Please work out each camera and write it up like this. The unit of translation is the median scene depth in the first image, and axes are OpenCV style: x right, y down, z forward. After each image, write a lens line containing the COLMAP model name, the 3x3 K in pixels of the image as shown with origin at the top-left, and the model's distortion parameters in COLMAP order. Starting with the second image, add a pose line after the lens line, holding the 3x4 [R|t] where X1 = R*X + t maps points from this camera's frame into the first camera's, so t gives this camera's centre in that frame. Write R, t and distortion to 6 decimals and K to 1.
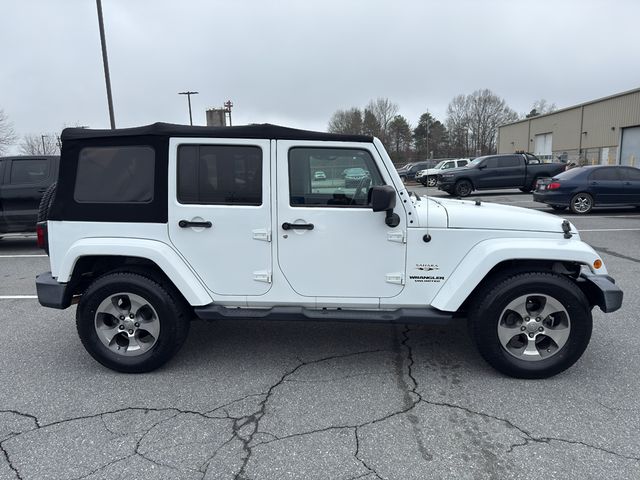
lens RADIAL K [[560.5, 0, 182.1], [0, 560.5, 239.4], [0, 0, 1]] dist [0.010644, -0.005666]
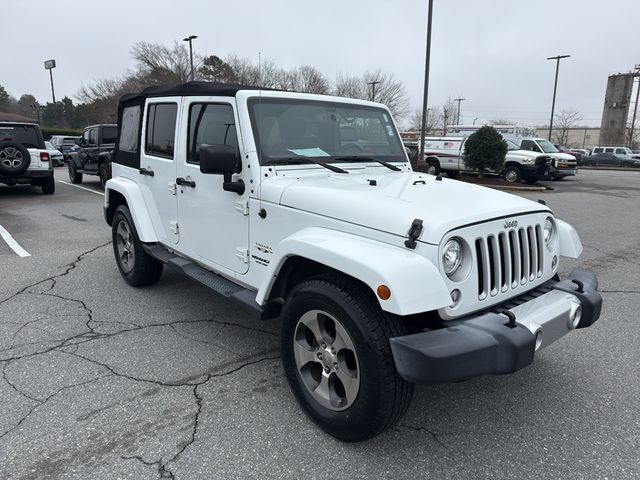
lens RADIAL K [[474.0, 0, 320.0], [0, 474.0, 240.0], [0, 0, 1]] dist [0.001403, -0.004133]
pose [[0.673121, 0.186470, -0.715638, 1.015563], [-0.131987, 0.982444, 0.131845, -0.067549], [0.727659, 0.005707, 0.685915, 0.593000]]
